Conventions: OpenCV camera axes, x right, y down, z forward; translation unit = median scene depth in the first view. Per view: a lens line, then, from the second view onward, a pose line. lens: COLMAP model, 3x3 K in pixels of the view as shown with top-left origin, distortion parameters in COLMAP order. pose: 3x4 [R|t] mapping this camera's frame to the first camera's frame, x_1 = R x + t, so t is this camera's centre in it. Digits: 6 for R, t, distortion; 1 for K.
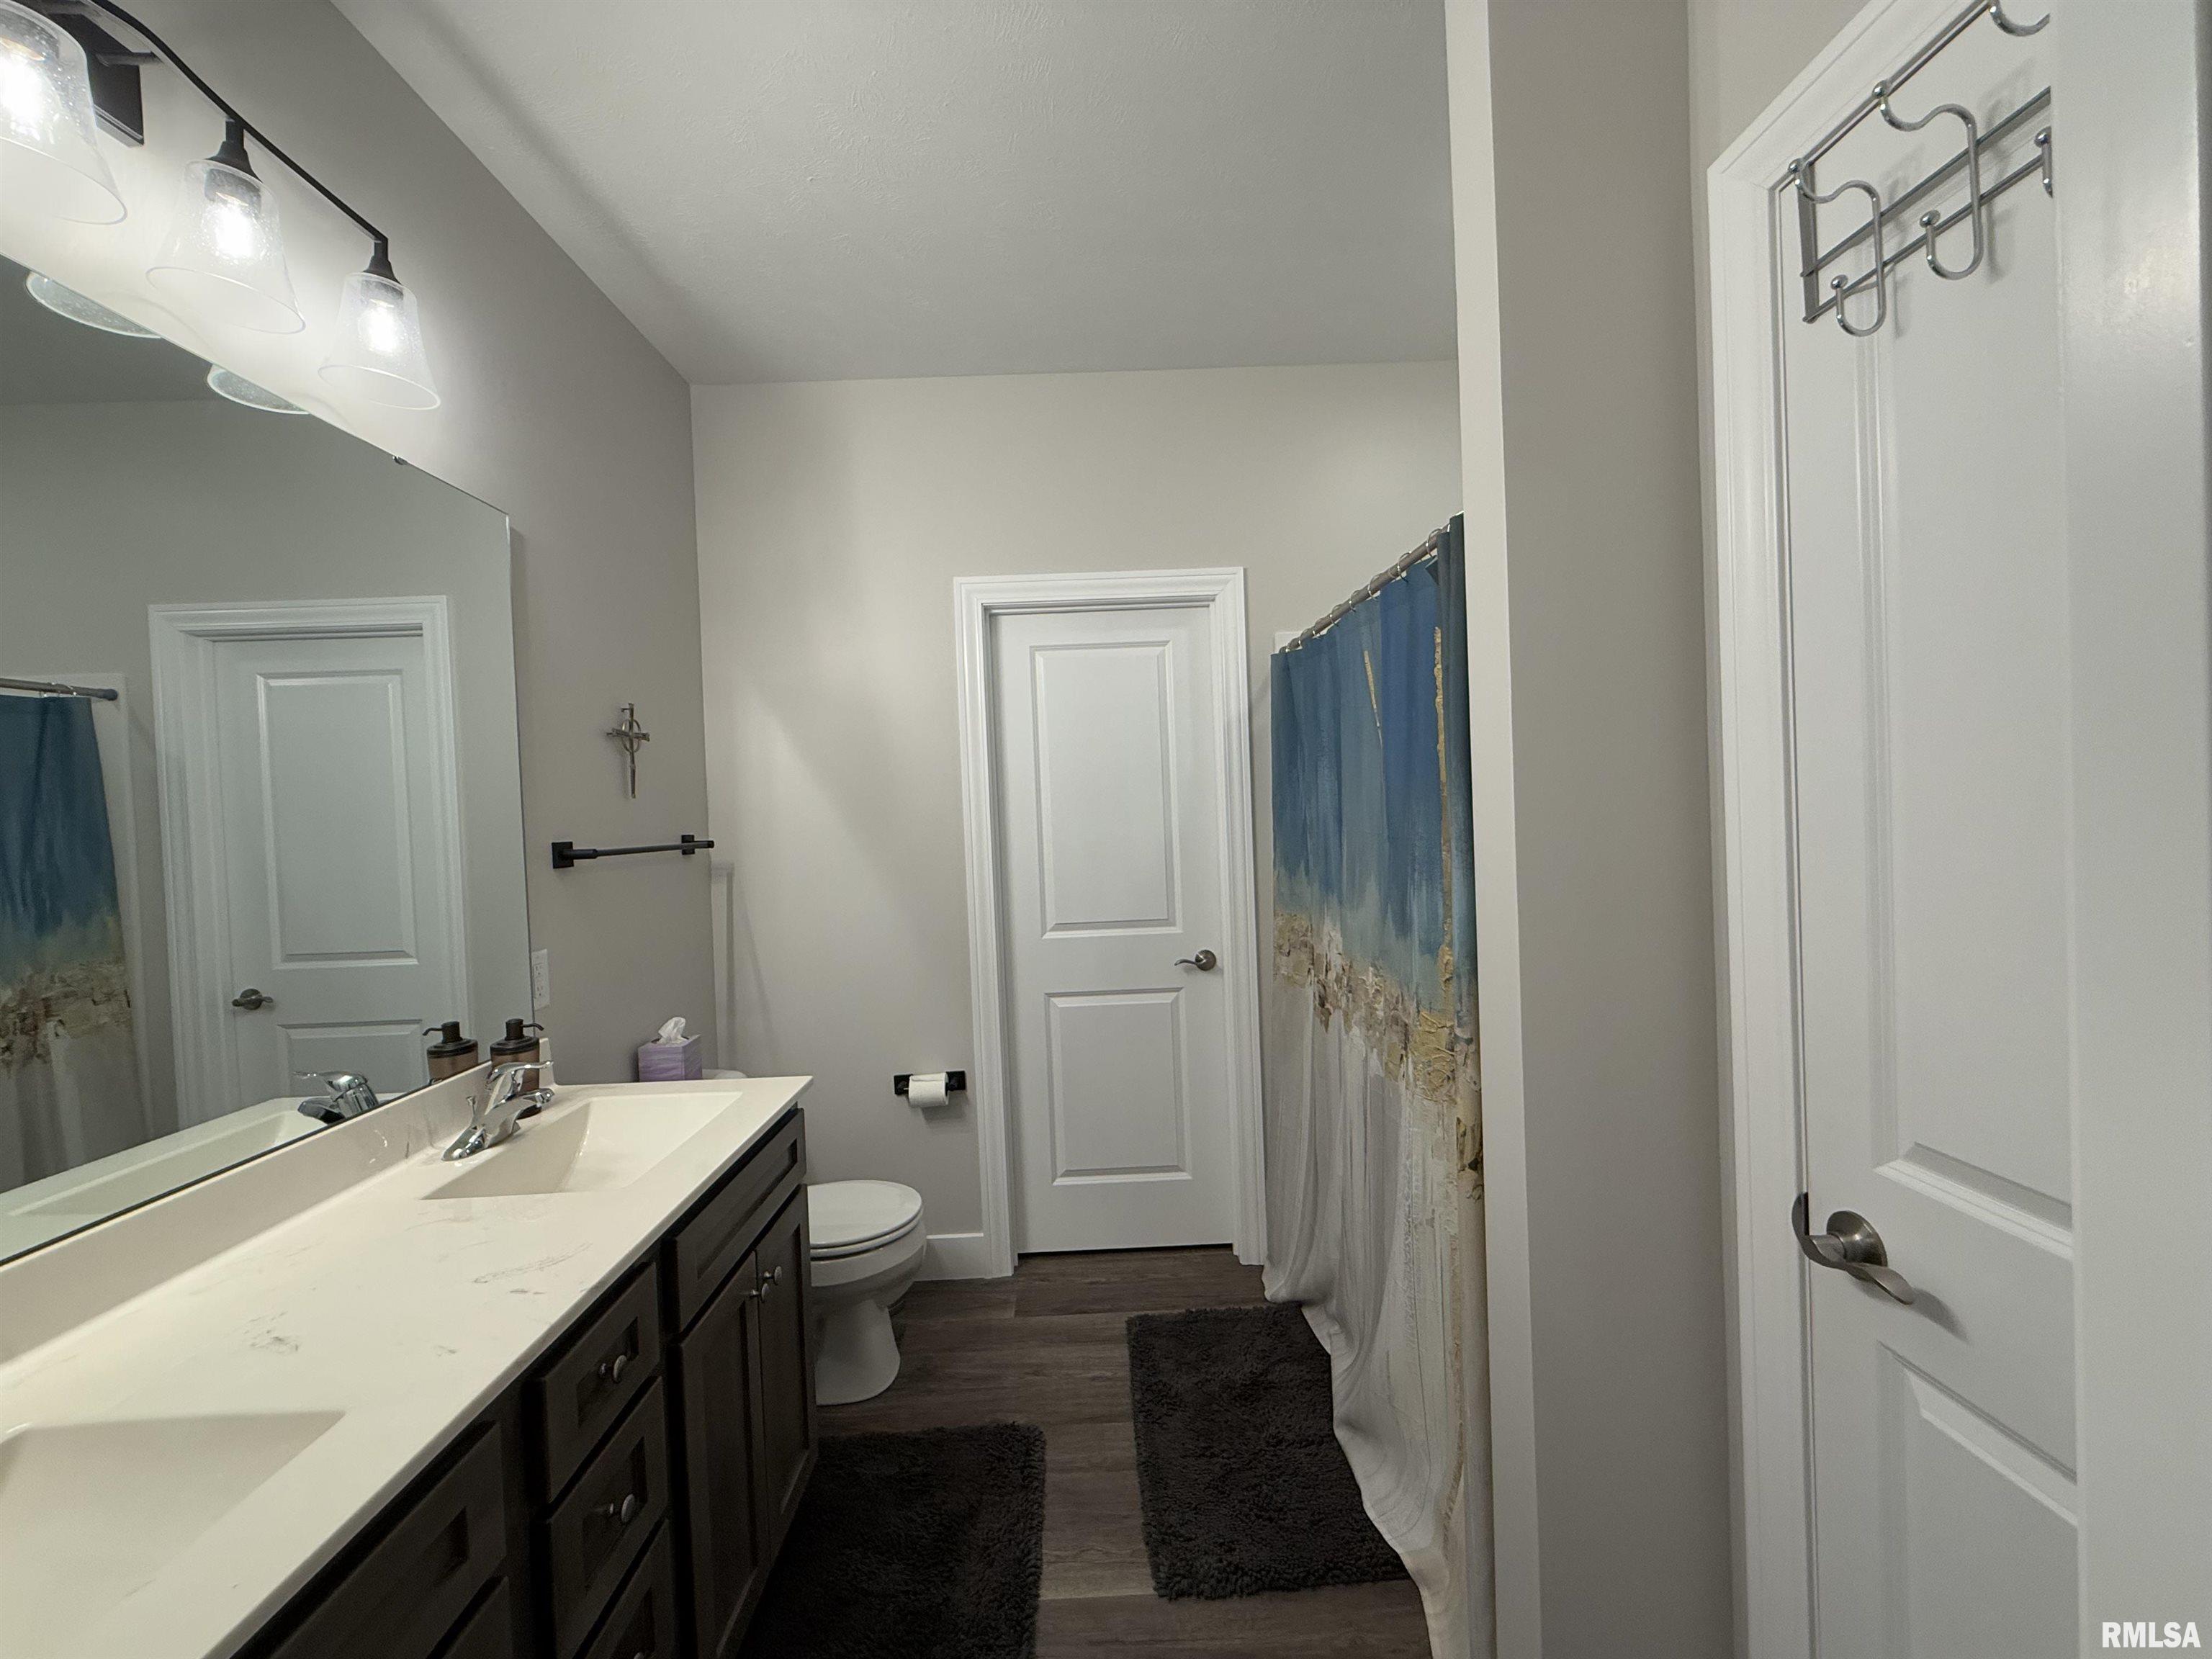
lens RADIAL K [[883.0, 0, 1104.3], [0, 883.0, 827.7], [0, 0, 1]] dist [0.000635, -0.000026]
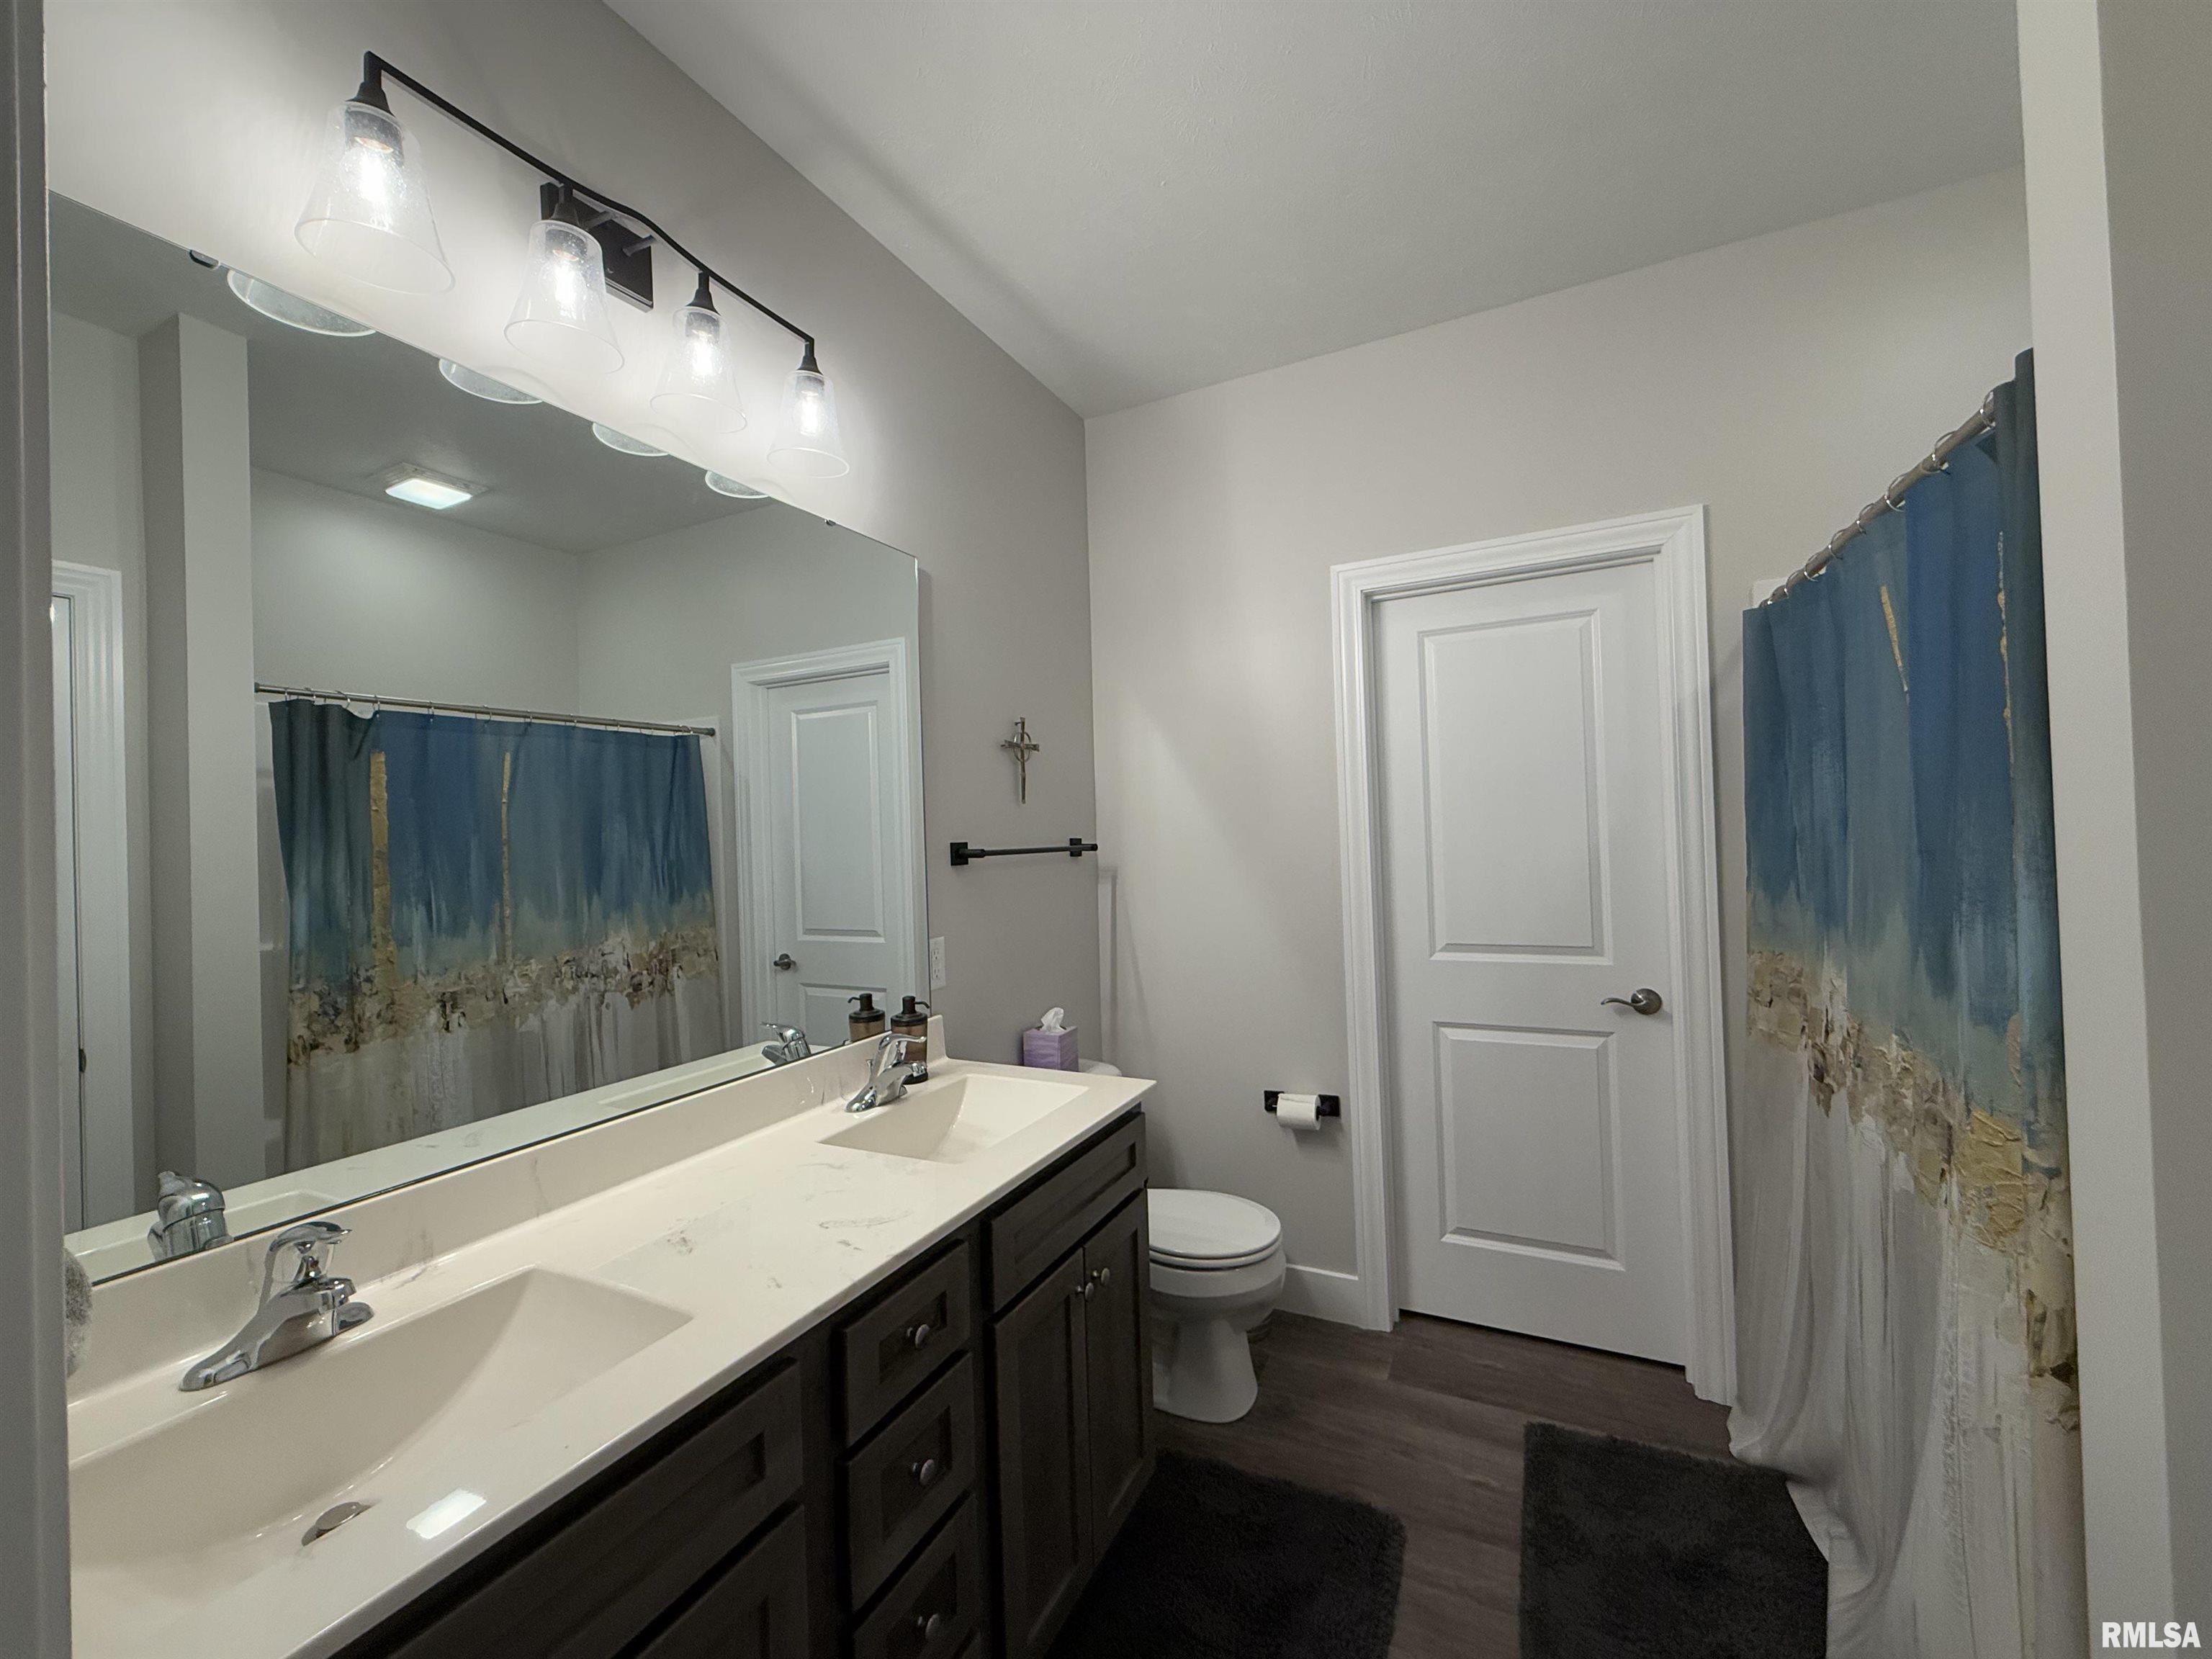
lens RADIAL K [[883.0, 0, 1105.7], [0, 883.0, 827.9], [0, 0, 1]] dist [0.000635, -0.000026]
pose [[0.885840, 0.004957, -0.463964, 0.066367], [-0.009652, 0.999923, -0.007745, 0.004180], [0.463890, 0.011339, 0.885820, 0.077467]]
